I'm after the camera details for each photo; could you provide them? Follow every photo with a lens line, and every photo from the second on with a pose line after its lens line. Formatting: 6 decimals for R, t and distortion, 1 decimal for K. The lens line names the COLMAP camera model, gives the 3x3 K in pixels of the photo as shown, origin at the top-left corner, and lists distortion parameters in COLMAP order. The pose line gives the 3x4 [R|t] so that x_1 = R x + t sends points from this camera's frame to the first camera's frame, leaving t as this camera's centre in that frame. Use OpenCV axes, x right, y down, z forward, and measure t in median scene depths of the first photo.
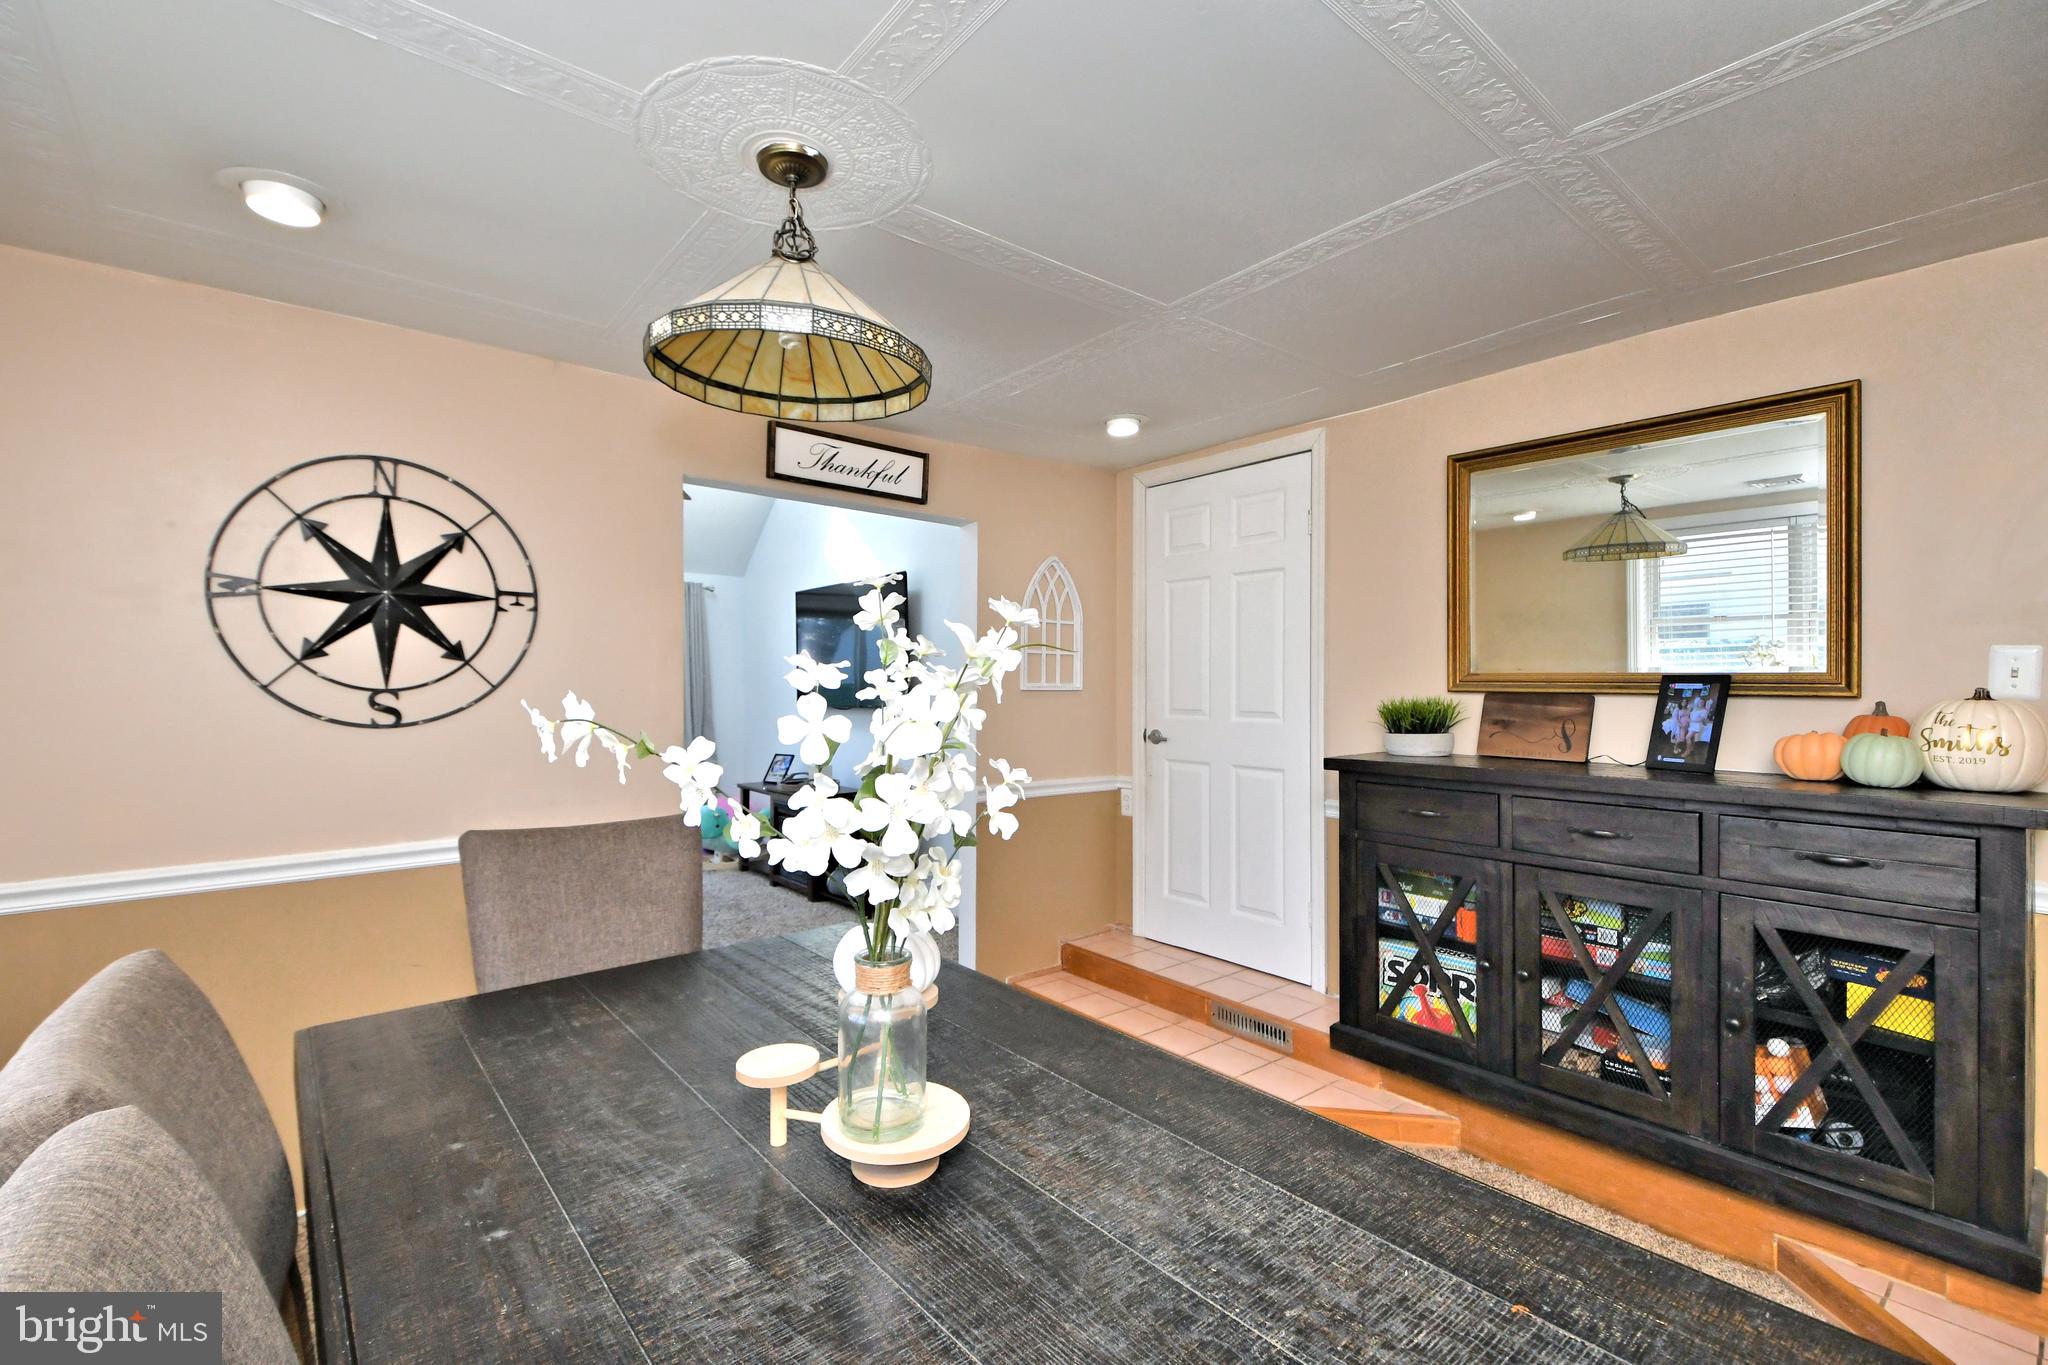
lens RADIAL K [[921.7, 0, 1027.6], [0, 921.7, 675.3], [0, 0, 1]] dist [0.033059, -0.000500]
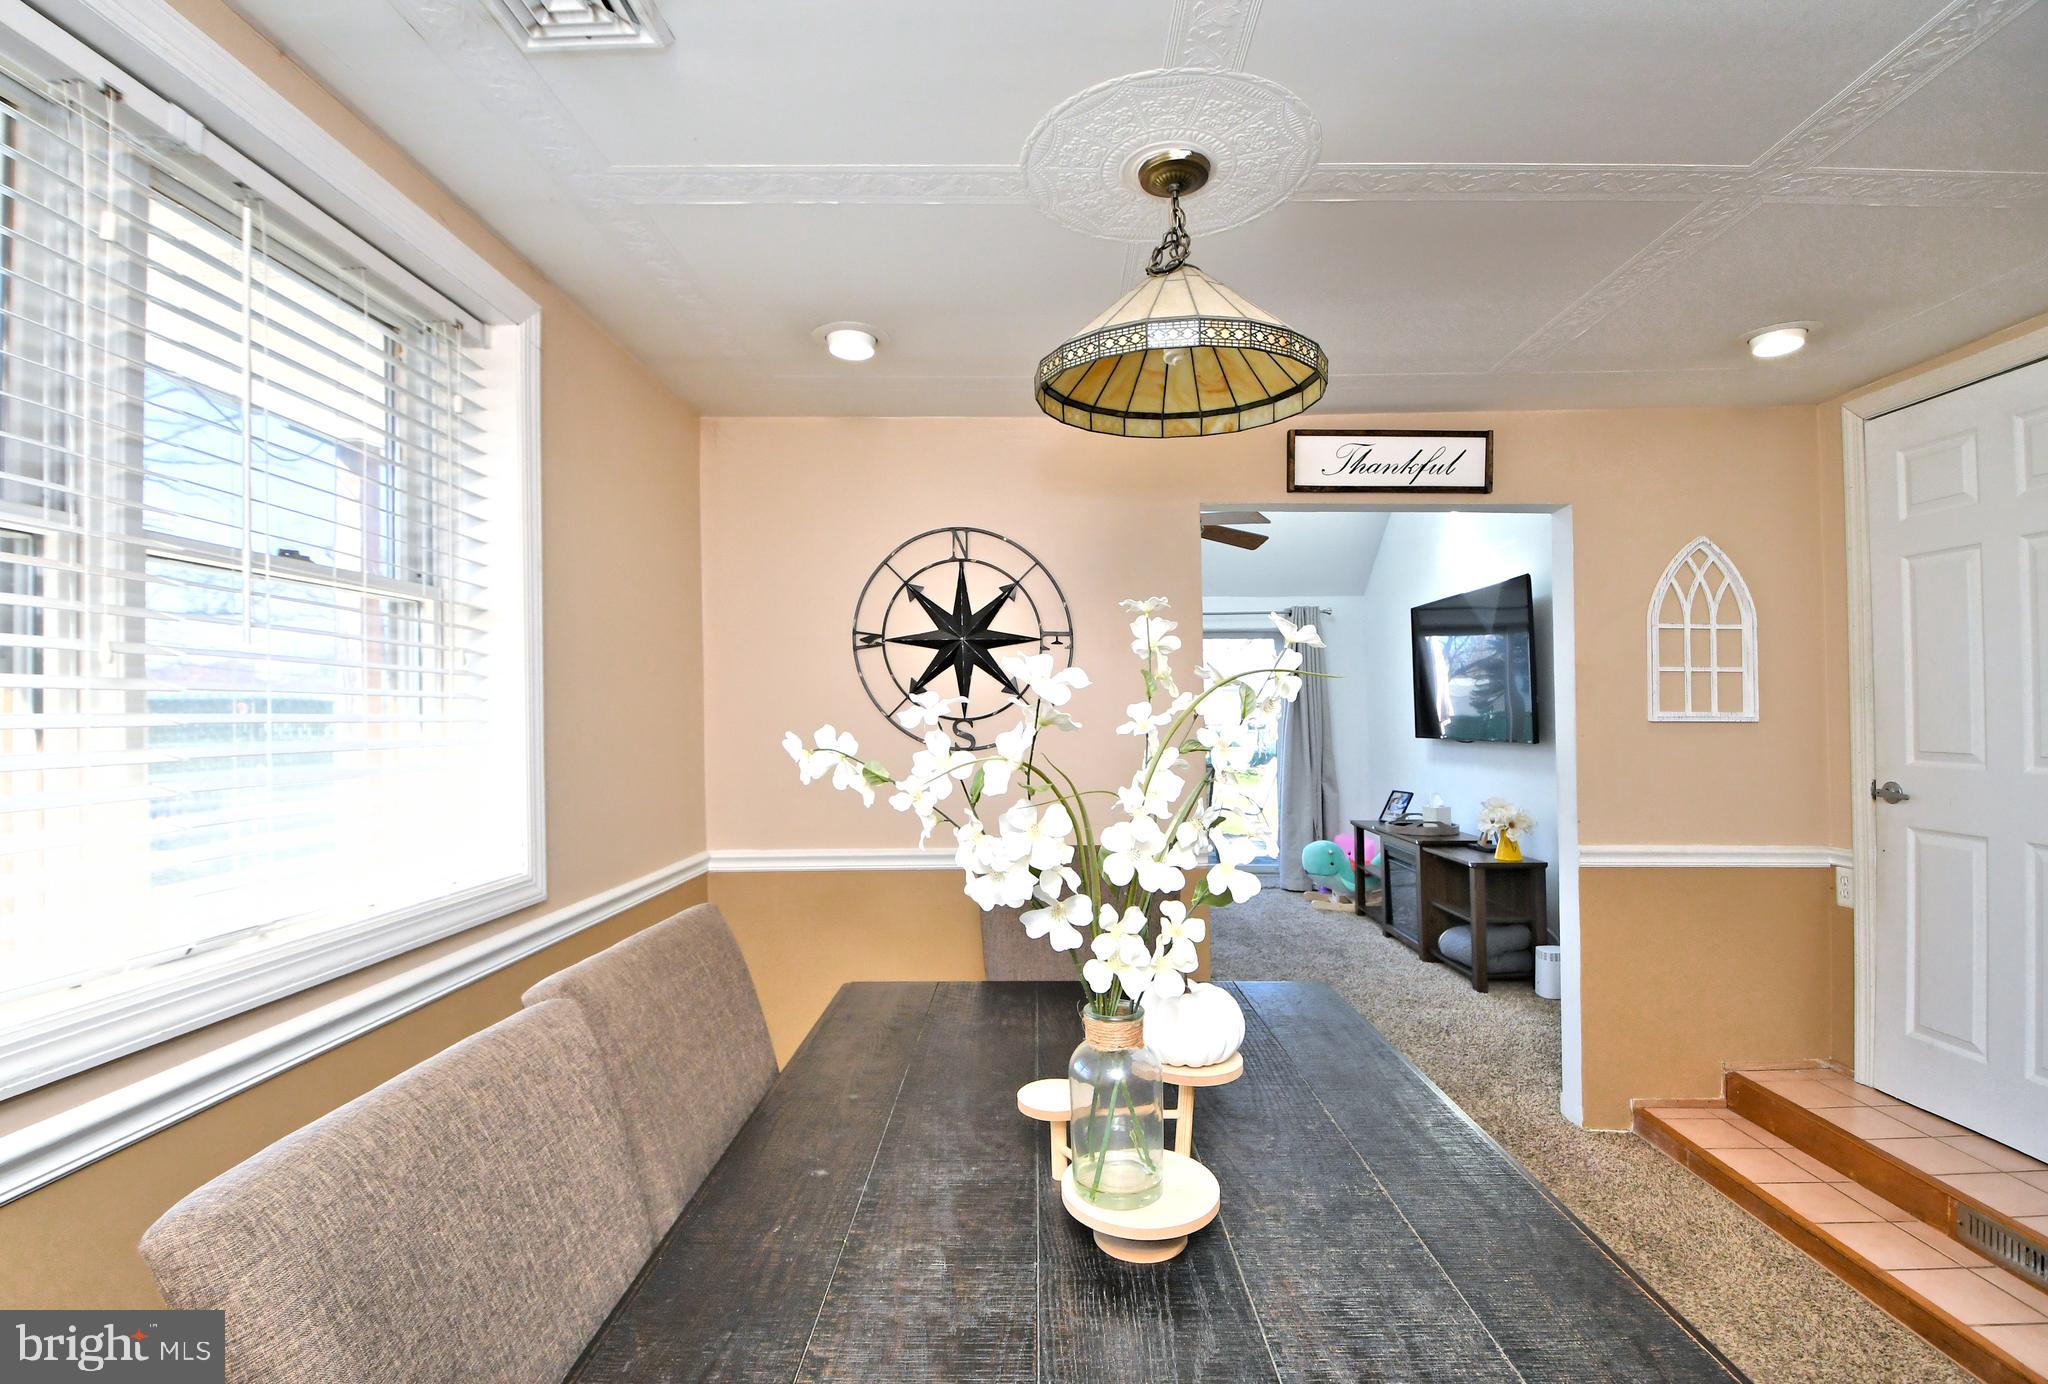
lens RADIAL K [[986.8, 0, 1029.3], [0, 986.8, 707.6], [0, 0, 1]] dist [0.045499, -0.044844]
pose [[0.762723, -0.005089, -0.646706, 0.195429], [0.009015, 0.999956, 0.002764, -0.002465], [0.646663, -0.007938, 0.762735, 0.082479]]
